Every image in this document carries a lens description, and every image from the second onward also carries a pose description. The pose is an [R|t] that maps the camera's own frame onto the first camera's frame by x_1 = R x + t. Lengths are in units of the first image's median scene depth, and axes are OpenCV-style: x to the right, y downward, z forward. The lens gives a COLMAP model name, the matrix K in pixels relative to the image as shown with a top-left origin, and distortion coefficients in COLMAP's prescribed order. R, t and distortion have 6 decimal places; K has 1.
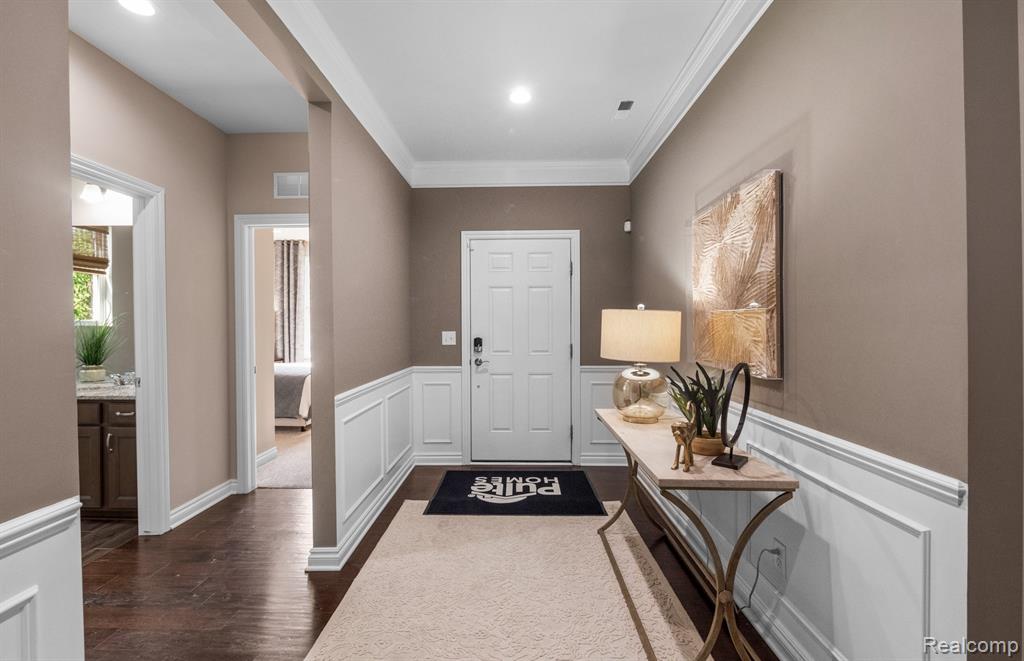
lens RADIAL K [[433.7, 0, 503.7], [0, 433.7, 327.2], [0, 0, 1]] dist [-0.000503, -0.000025]
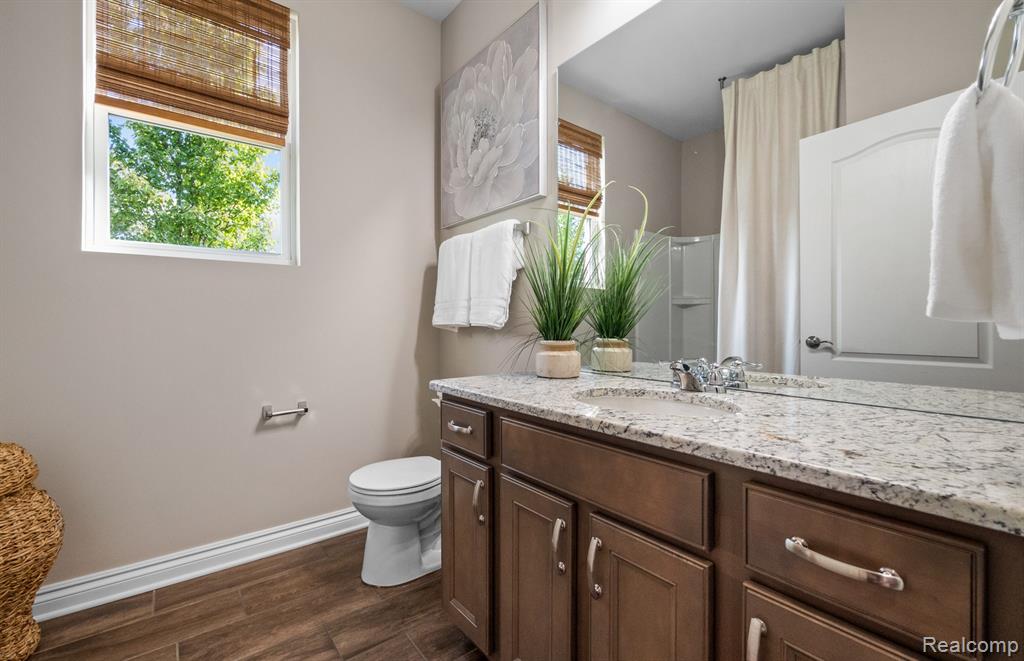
lens RADIAL K [[433.7, 0, 503.7], [0, 433.7, 327.2], [0, 0, 1]] dist [-0.000503, -0.000025]
pose [[0.638027, 0.011771, -0.769924, -0.500862], [-0.004535, 0.999923, 0.011530, 0.054019], [0.770001, -0.003865, 0.638031, 0.458363]]
